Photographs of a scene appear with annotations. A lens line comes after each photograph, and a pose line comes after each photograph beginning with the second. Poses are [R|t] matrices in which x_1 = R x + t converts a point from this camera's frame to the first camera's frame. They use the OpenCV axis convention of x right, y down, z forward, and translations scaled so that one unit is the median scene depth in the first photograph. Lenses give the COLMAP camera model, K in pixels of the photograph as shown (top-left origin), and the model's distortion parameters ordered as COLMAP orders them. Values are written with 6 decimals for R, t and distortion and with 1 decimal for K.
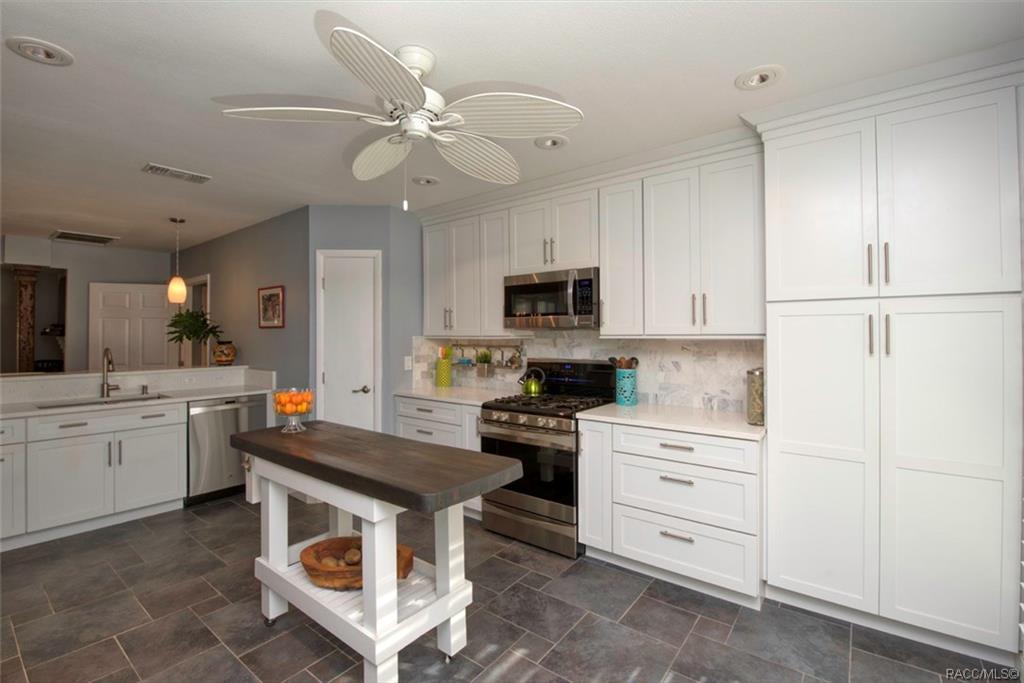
lens RADIAL K [[455.8, 0, 516.5], [0, 455.8, 332.2], [0, 0, 1]] dist [0.004151, -0.011014]
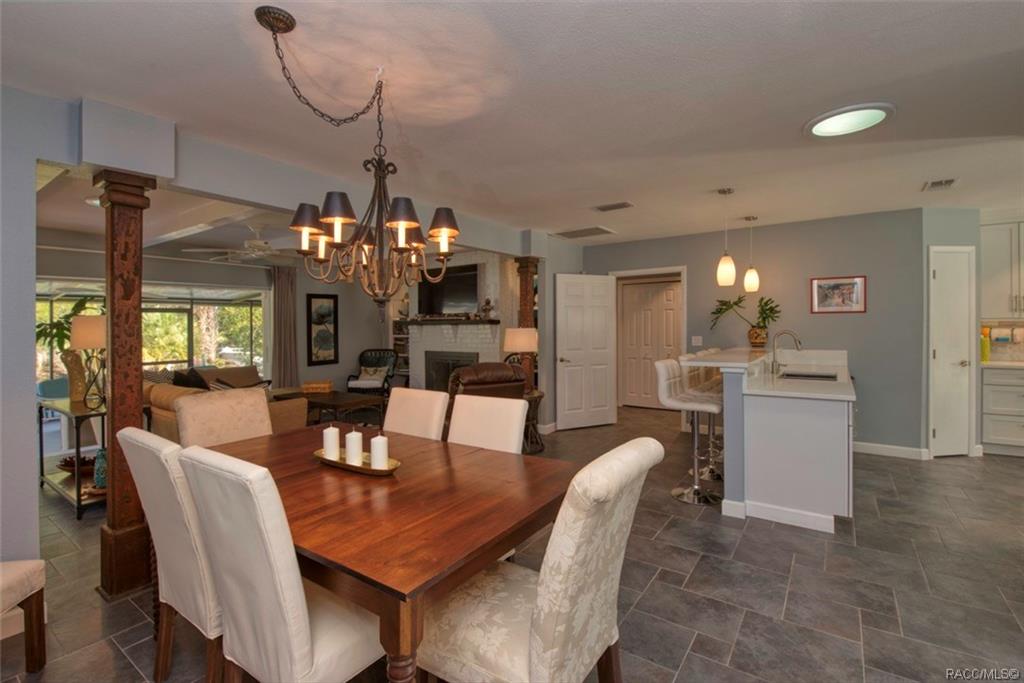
lens RADIAL K [[462.7, 0, 506.6], [0, 462.7, 329.4], [0, 0, 1]] dist [-0.012767, -0.000199]
pose [[0.999113, -0.011768, 0.040429, -1.568399], [0.011004, 0.999758, 0.019056, 0.001075], [-0.040644, -0.018594, 0.999001, -0.139069]]
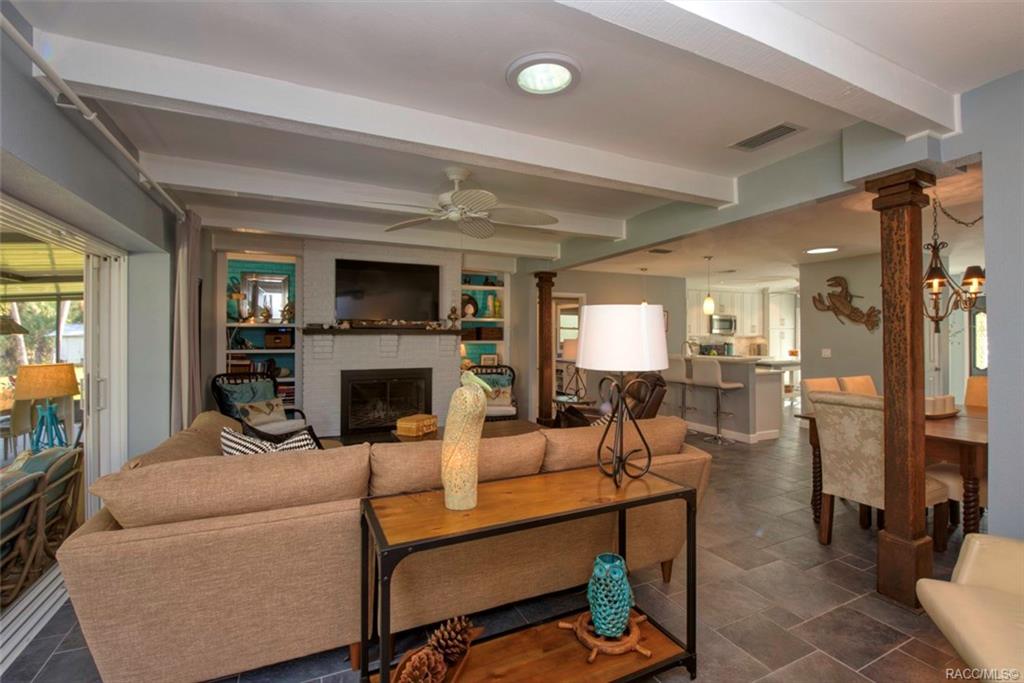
lens RADIAL K [[455.8, 0, 516.5], [0, 455.8, 332.2], [0, 0, 1]] dist [0.004151, -0.011014]
pose [[0.448117, 0.009578, 0.893924, -2.850269], [-0.008283, 0.999944, -0.006562, 0.013718], [-0.893937, -0.004464, 0.448171, 0.725254]]
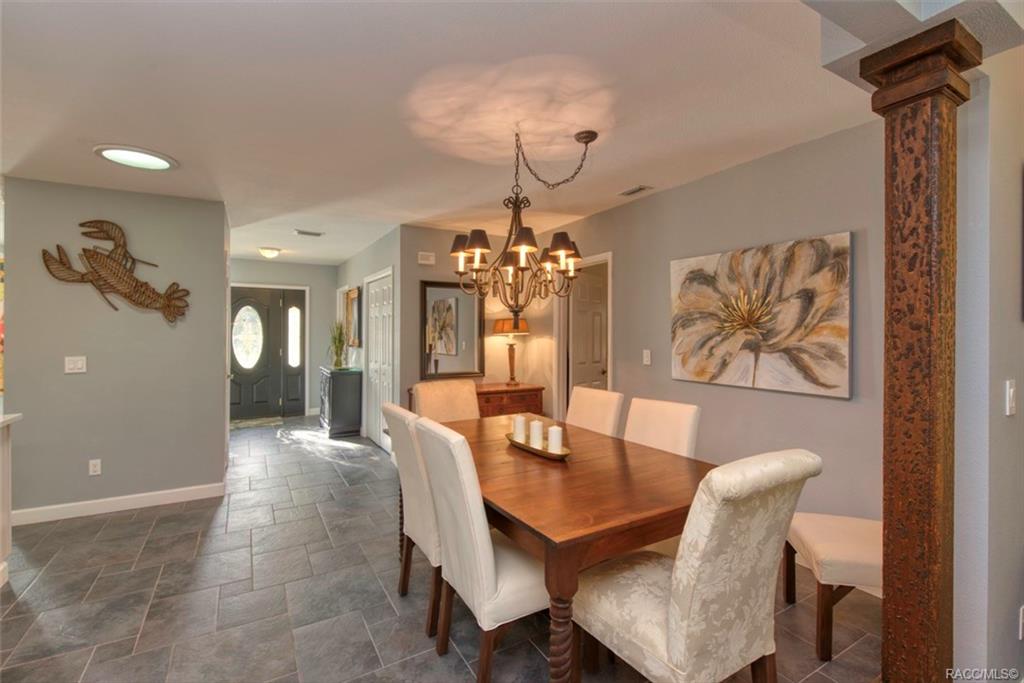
lens RADIAL K [[455.8, 0, 516.5], [0, 455.8, 332.2], [0, 0, 1]] dist [0.004151, -0.011014]
pose [[-0.931881, -0.001972, 0.362758, -1.911456], [-0.005599, 0.999944, -0.008949, 0.012256], [-0.362721, -0.010370, -0.931840, 0.960363]]
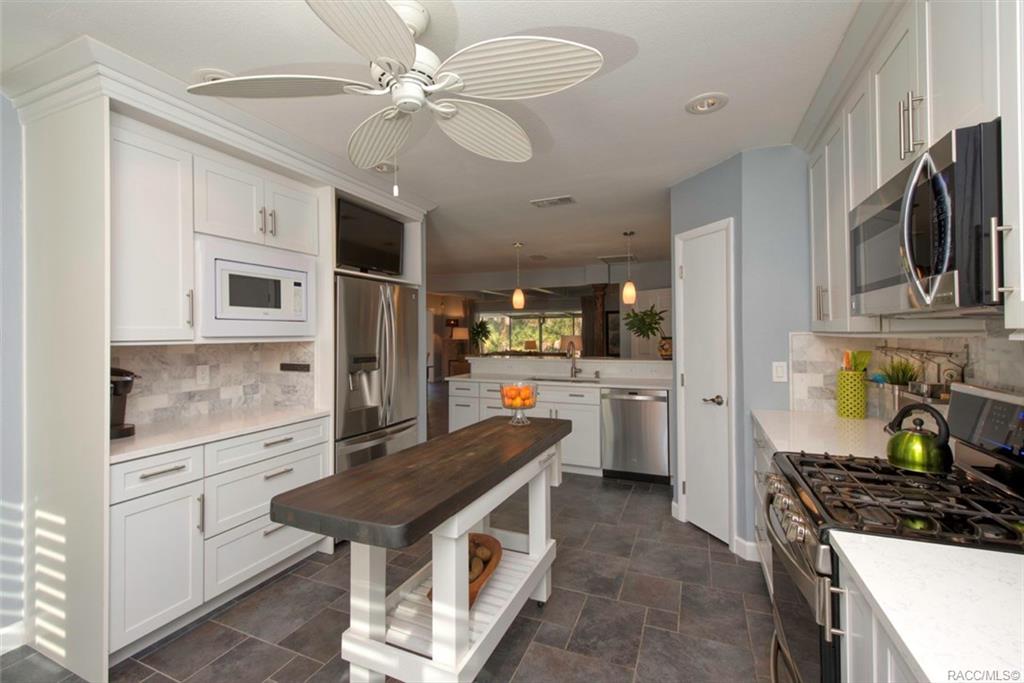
lens RADIAL K [[440.9, 0, 502.7], [0, 440.9, 329.1], [0, 0, 1]] dist [-0.000088, 0.000037]
pose [[0.235974, -0.006856, -0.971735, 0.314903], [0.014900, 0.999883, -0.003436, 0.000228], [0.971645, -0.013668, 0.236049, 0.459685]]
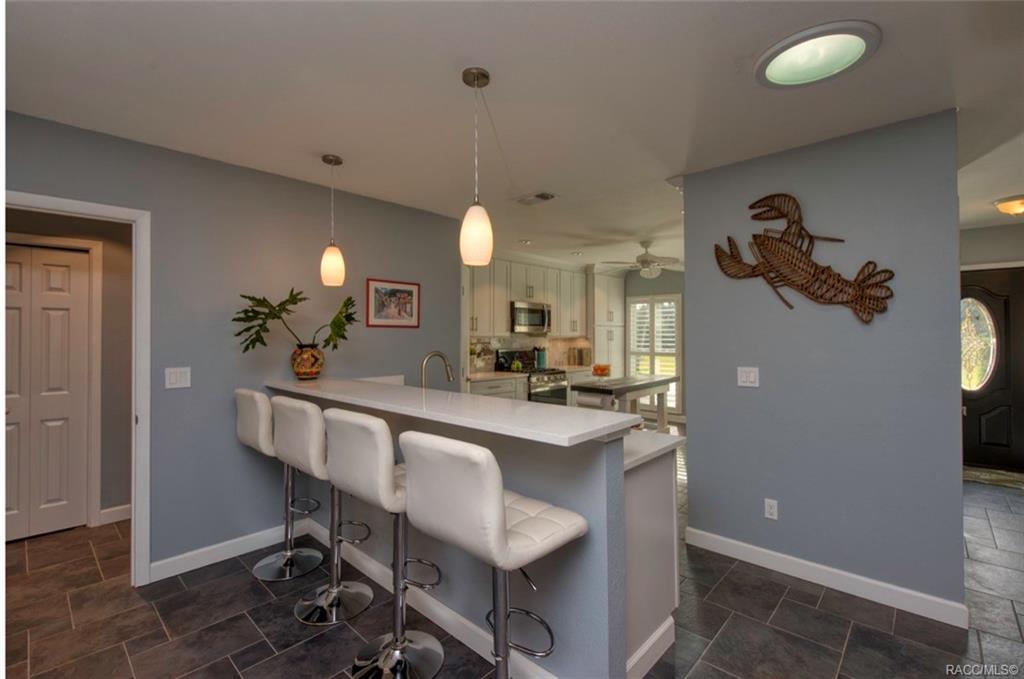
lens RADIAL K [[450.5, 0, 521.9], [0, 450.5, 327.3], [0, 0, 1]] dist [0.003693, -0.000207]
pose [[0.070052, 0.021437, 0.997313, -1.540666], [-0.004925, 0.999764, -0.021144, 0.009201], [-0.997531, -0.003430, 0.070141, 0.761327]]
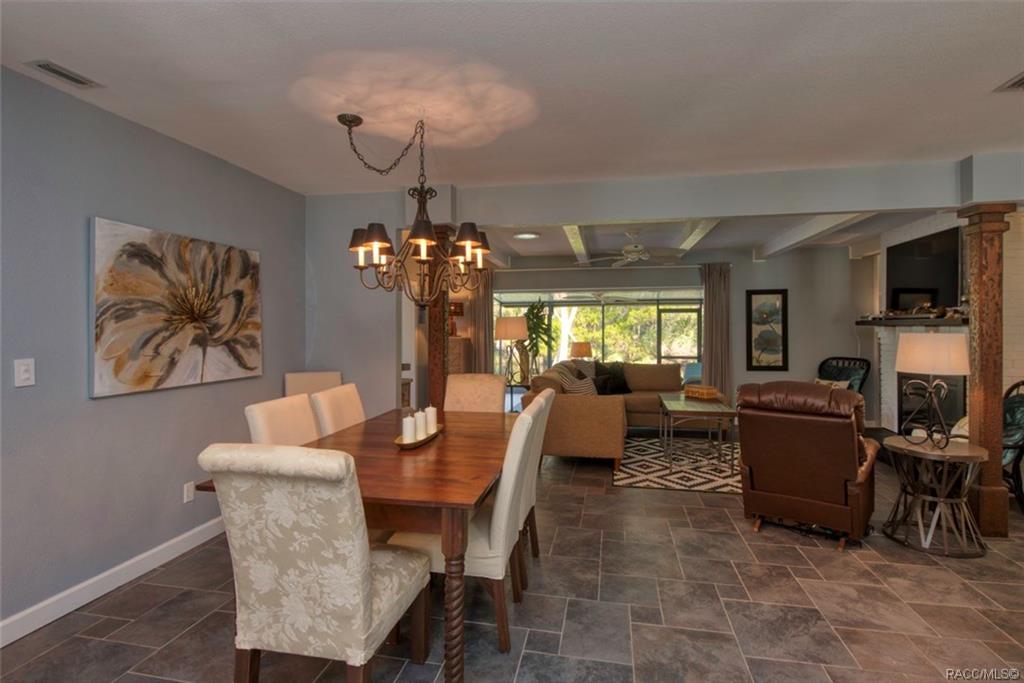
lens RADIAL K [[499.2, 0, 511.5], [0, 499.2, 331.4], [0, 0, 1]] dist [-0.001885, -0.000491]
pose [[0.443743, 0.007352, -0.896124, -1.039775], [0.007735, 0.999898, 0.012034, 0.005496], [0.896121, -0.012272, 0.443641, 0.191570]]
